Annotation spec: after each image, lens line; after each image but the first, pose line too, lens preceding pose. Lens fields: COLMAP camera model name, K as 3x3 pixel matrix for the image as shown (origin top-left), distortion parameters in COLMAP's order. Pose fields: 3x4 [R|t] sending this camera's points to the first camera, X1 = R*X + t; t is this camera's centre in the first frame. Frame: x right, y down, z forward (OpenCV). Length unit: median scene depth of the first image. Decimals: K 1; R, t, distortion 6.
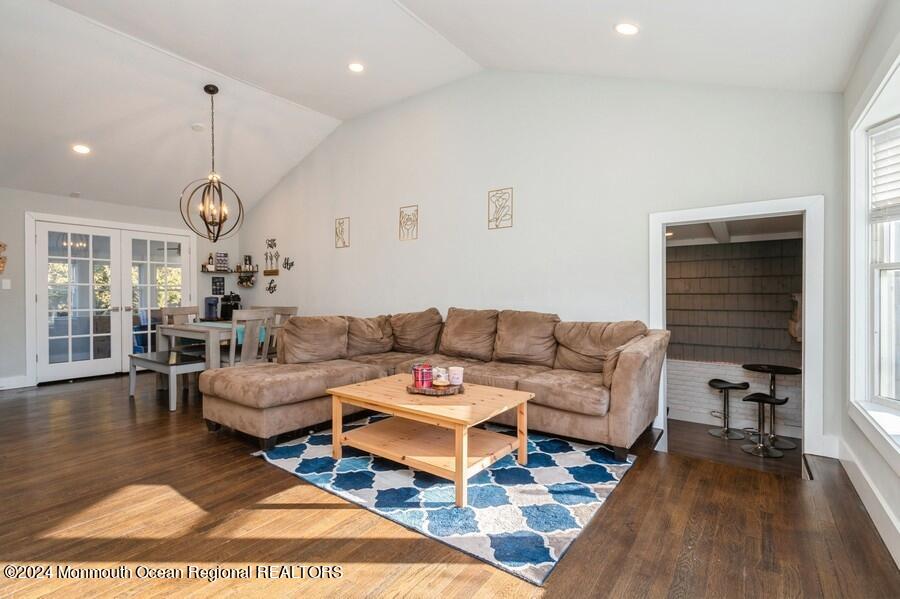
lens RADIAL K [[411.2, 0, 450.0], [0, 411.2, 299.5], [0, 0, 1]] dist [-0.000242, -0.000183]
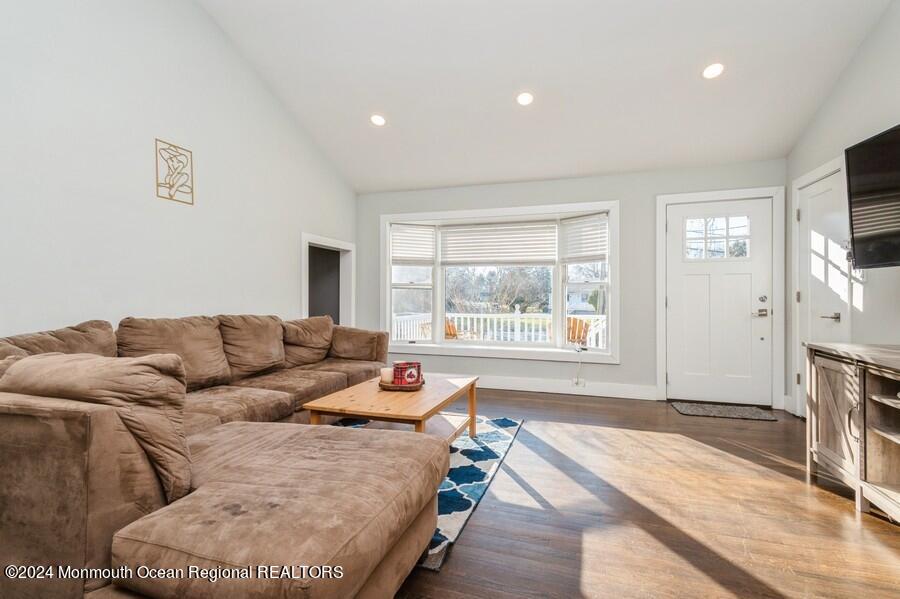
lens RADIAL K [[419.1, 0, 445.3], [0, 419.1, 296.3], [0, 0, 1]] dist [0.002792, -0.000351]
pose [[-0.298854, 0.002117, 0.954297, -0.754460], [0.010088, 0.999949, 0.000941, -0.006682], [-0.954246, 0.009908, -0.298860, 0.835713]]
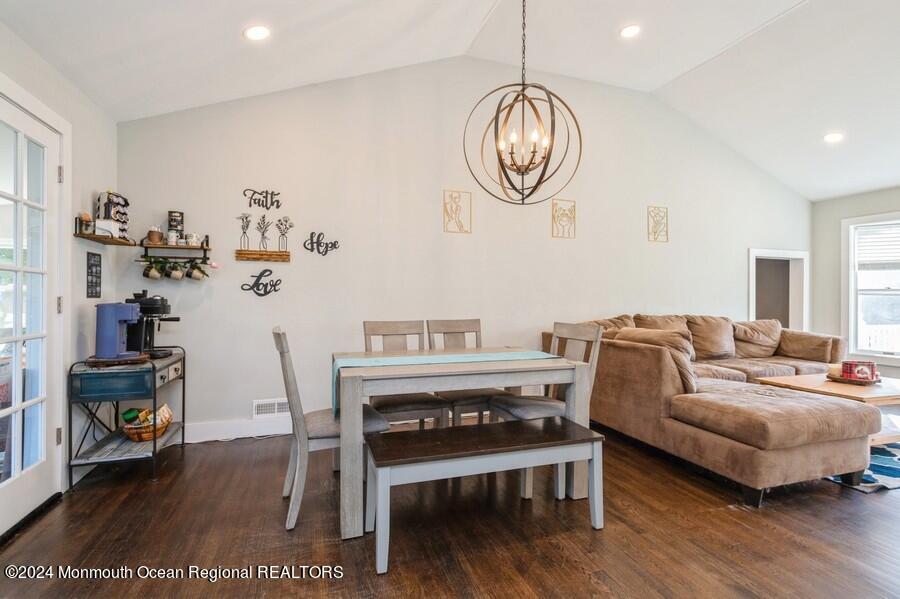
lens RADIAL K [[422.3, 0, 449.5], [0, 422.3, 297.7], [0, 0, 1]] dist [0.008008, -0.000267]
pose [[0.587181, 0.006907, 0.809426, -1.222318], [0.001396, 0.999953, -0.009545, -0.012583], [-0.809455, 0.006734, 0.587144, 0.845953]]
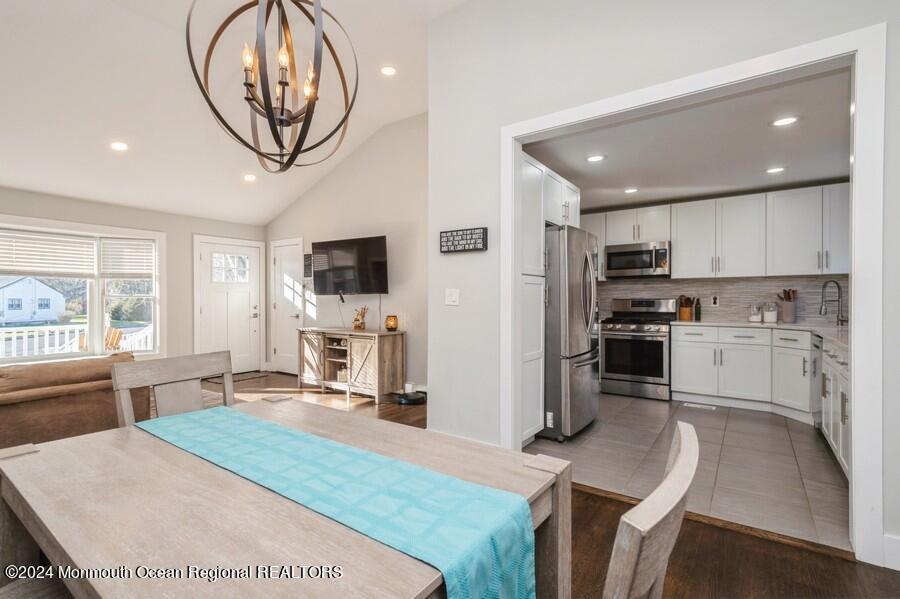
lens RADIAL K [[433.7, 0, 450.0], [0, 433.7, 299.5], [0, 0, 1]] dist [0.002839, 0.000263]
pose [[-0.999963, 0.005226, 0.006865, -0.820247], [0.005278, 0.999957, 0.007639, -0.033793], [-0.006825, 0.007675, -0.999947, 1.563790]]
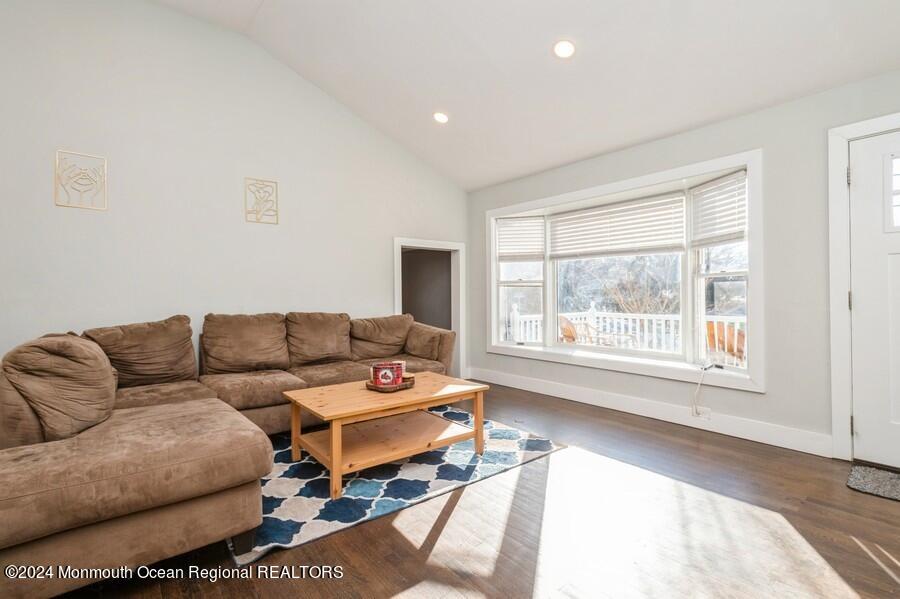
lens RADIAL K [[419.1, 0, 445.3], [0, 419.1, 296.3], [0, 0, 1]] dist [0.002792, -0.000351]
pose [[0.276636, -0.003668, 0.960968, -0.702991], [0.020151, 0.999795, -0.001985, -0.002585], [-0.960763, 0.019913, 0.276653, 0.389316]]
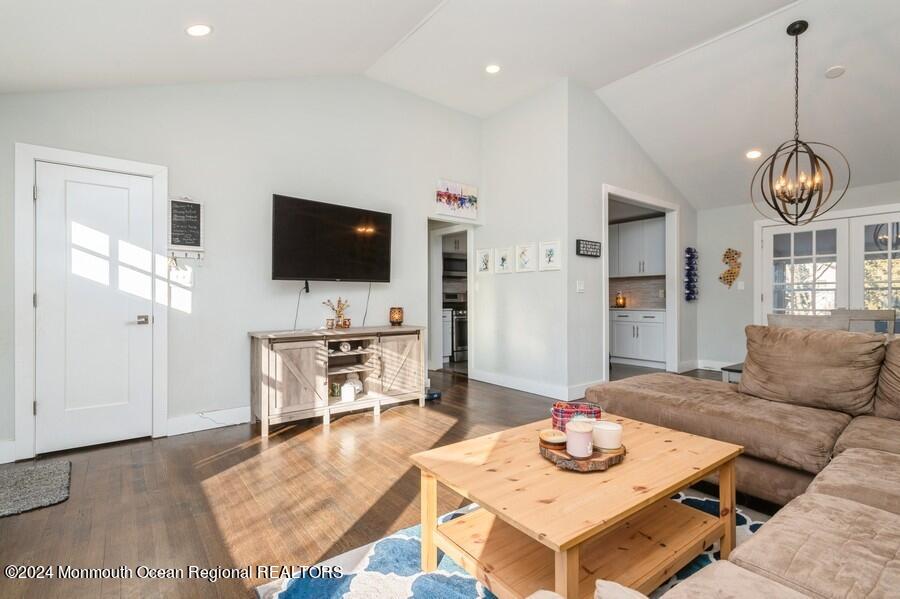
lens RADIAL K [[422.3, 0, 449.5], [0, 422.3, 297.7], [0, 0, 1]] dist [0.008008, -0.000267]
pose [[-0.280893, 0.003039, -0.959734, 0.420842], [-0.002633, 0.999989, 0.003937, -0.006330], [0.959735, 0.003633, -0.280882, 0.679684]]
